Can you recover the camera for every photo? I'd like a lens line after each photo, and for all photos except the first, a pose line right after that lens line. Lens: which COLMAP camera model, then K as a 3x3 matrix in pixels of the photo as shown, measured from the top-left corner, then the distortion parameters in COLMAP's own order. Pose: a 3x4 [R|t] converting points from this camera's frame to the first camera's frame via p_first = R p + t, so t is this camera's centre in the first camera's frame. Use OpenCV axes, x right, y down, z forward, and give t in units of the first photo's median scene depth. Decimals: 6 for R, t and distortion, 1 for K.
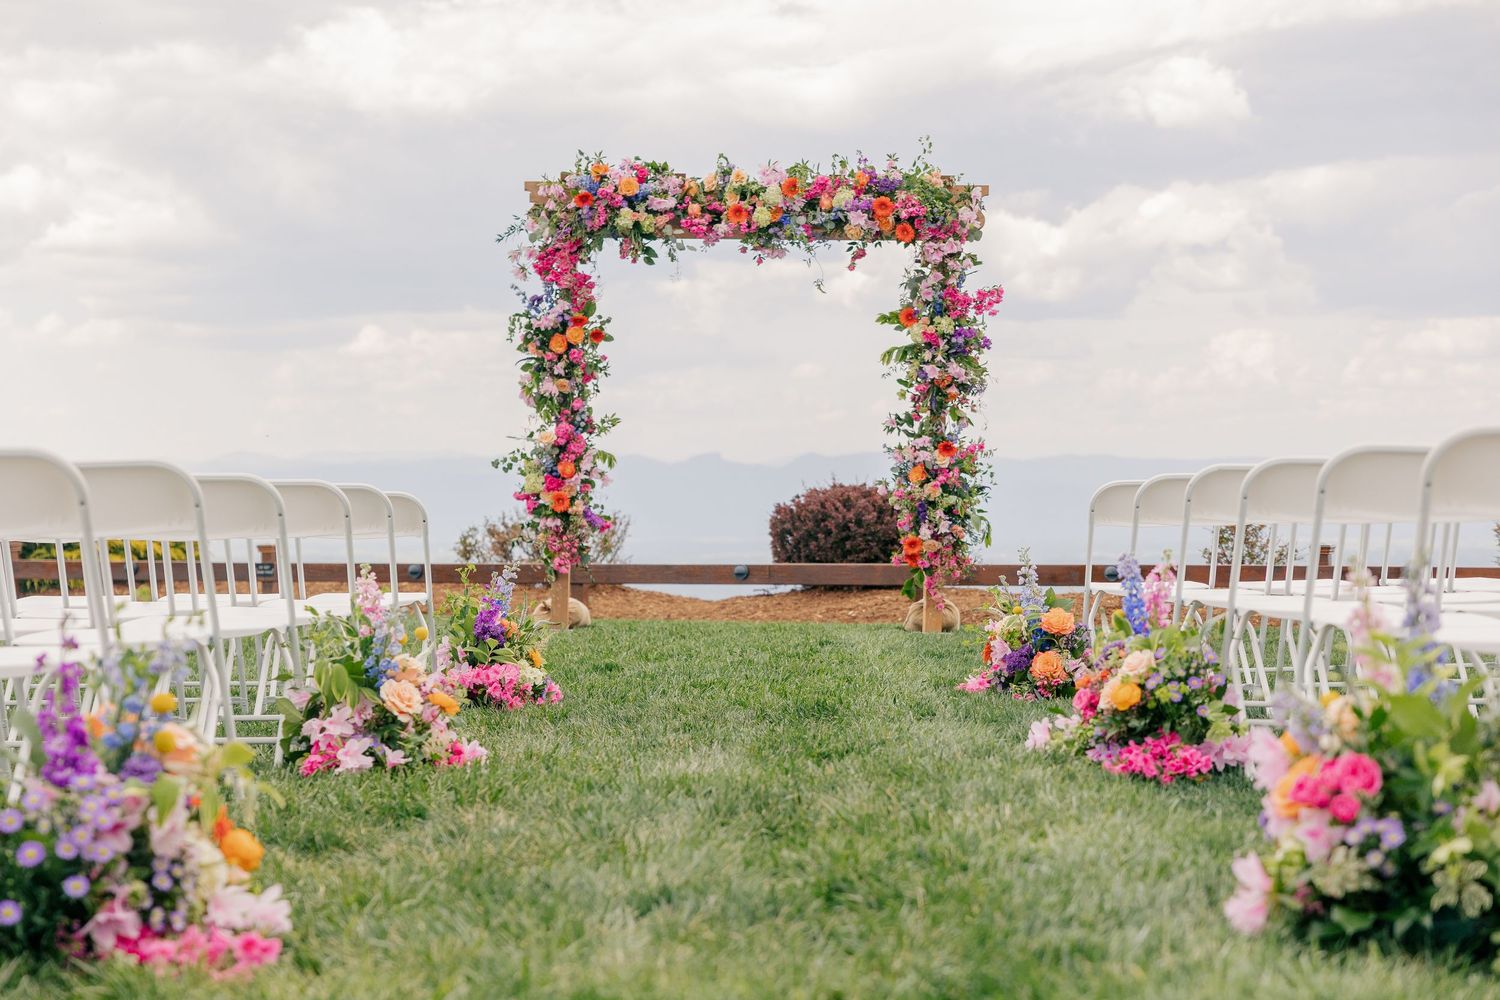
lens RADIAL K [[3007.0, 0, 750.0], [0, 3007.0, 500.0], [0, 0, 1]] dist [0.008350, 0.009052]
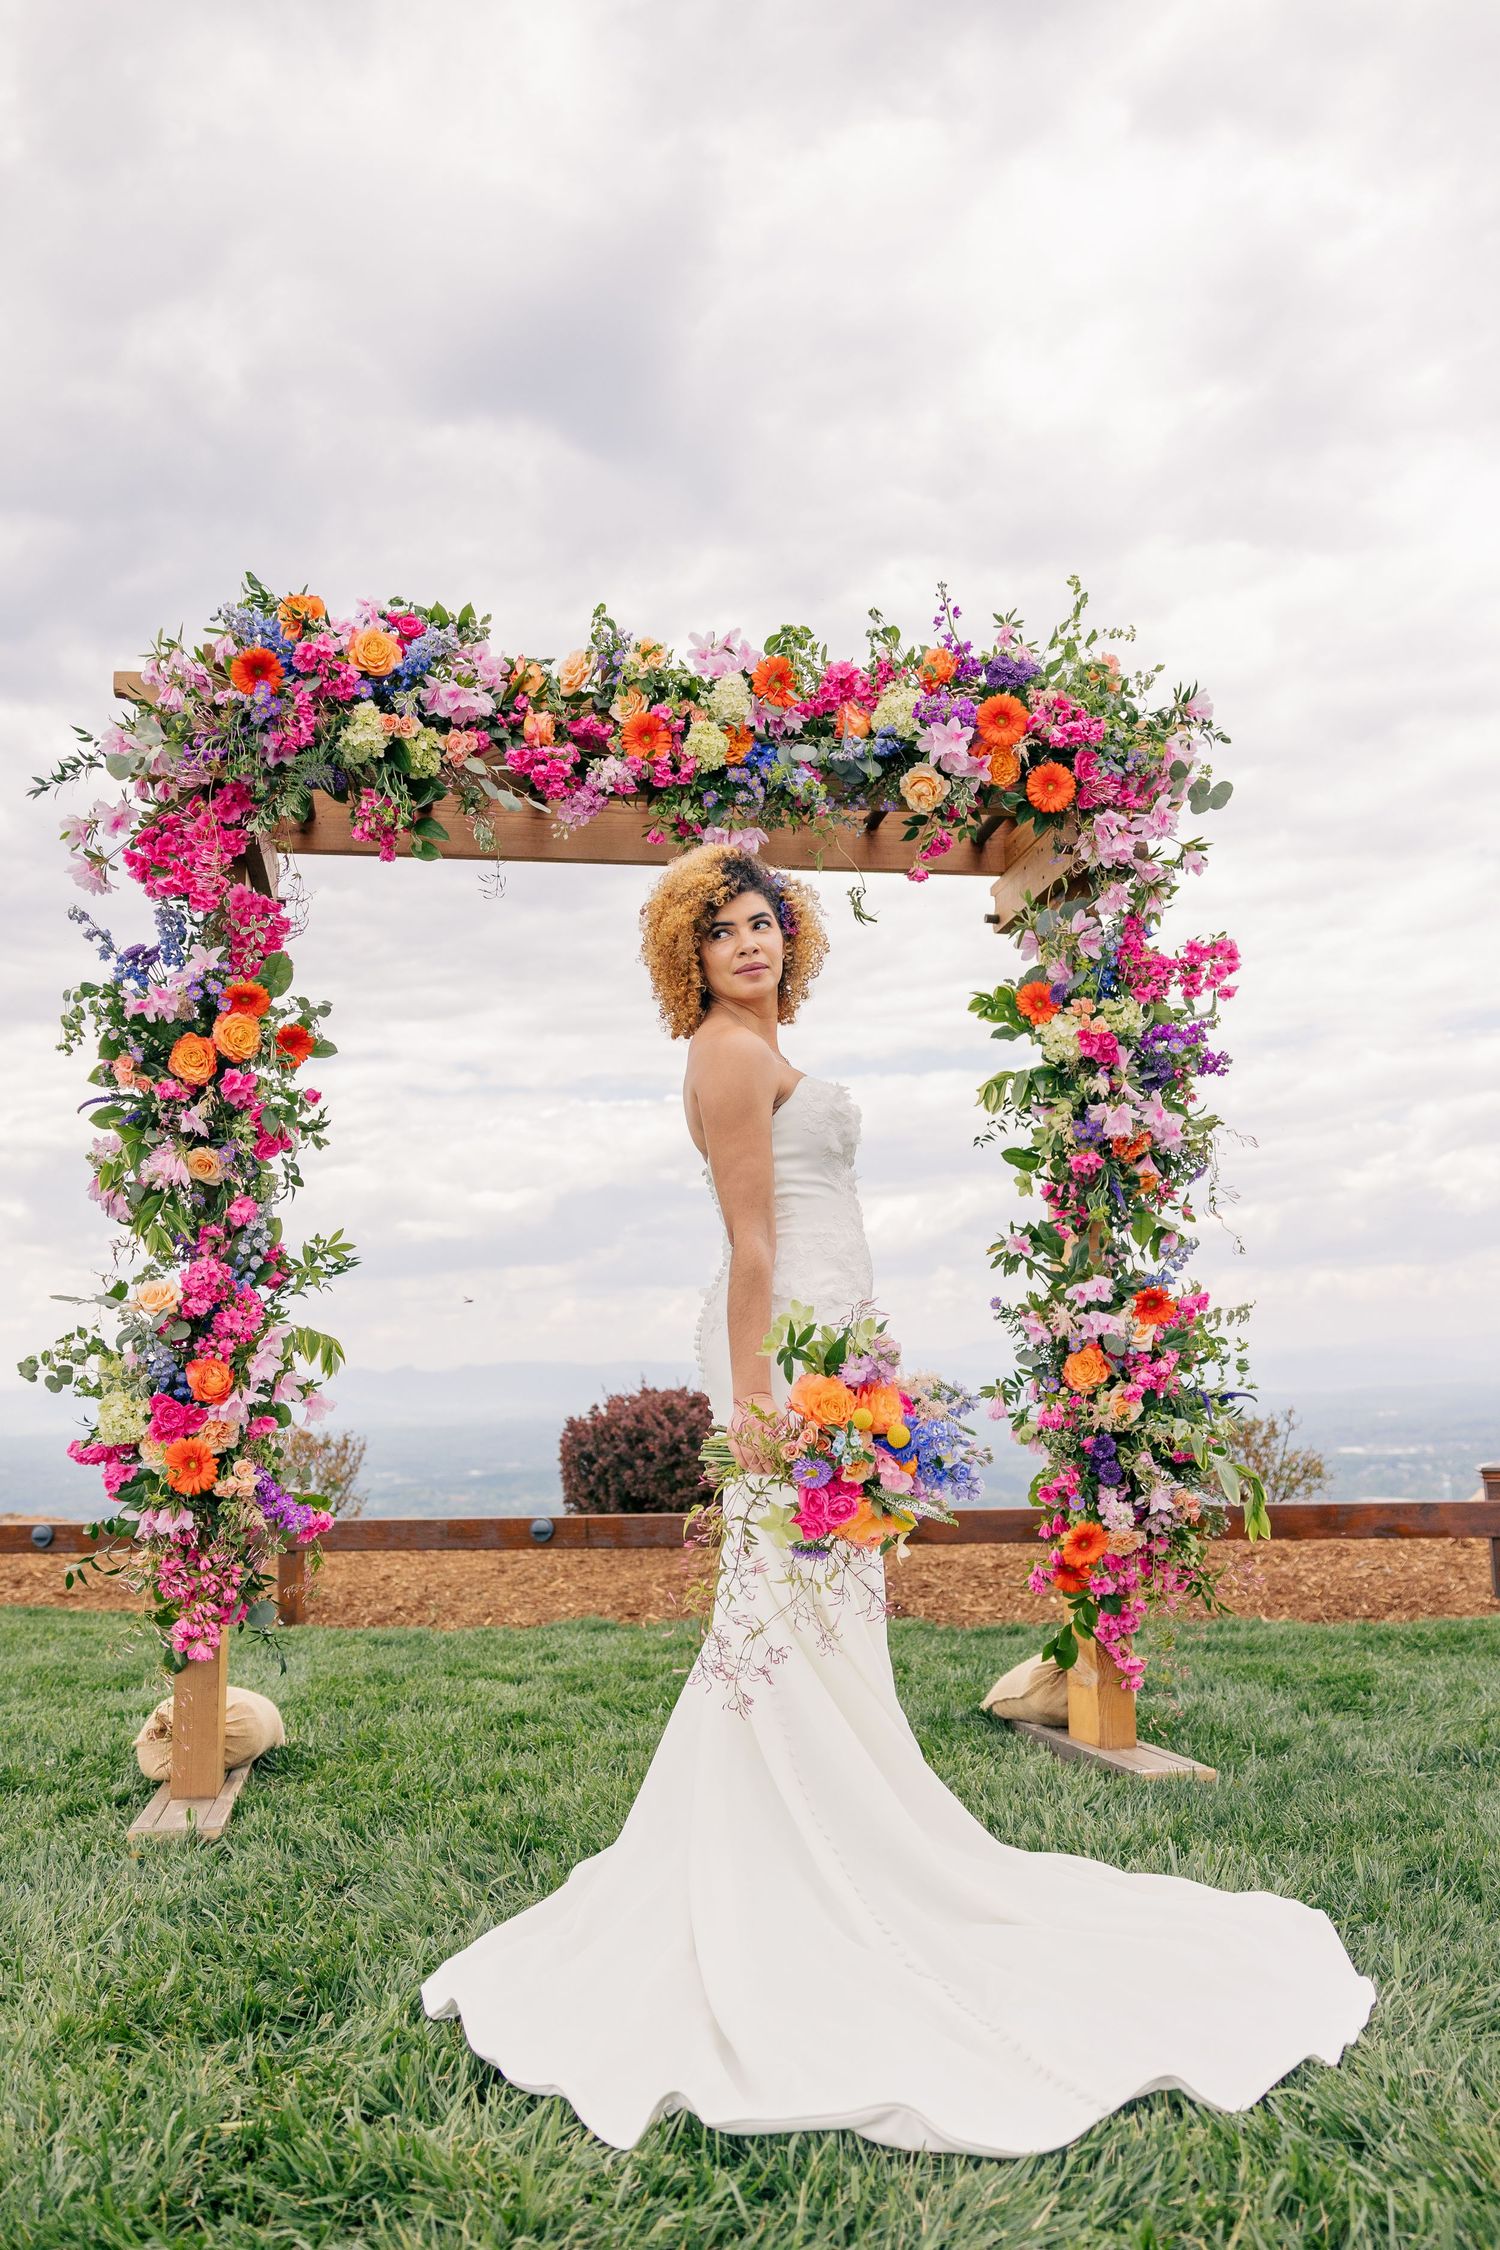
lens RADIAL K [[1871.2, 0, 749.9], [0, 1871.2, 1153.4], [0, 0, 1]] dist [-0.013320, -0.003257]
pose [[0.986062, -0.006673, 0.166245, -0.032630], [0.027469, 0.992013, -0.123108, -0.007512], [-0.164096, 0.125959, 0.978369, 0.750562]]
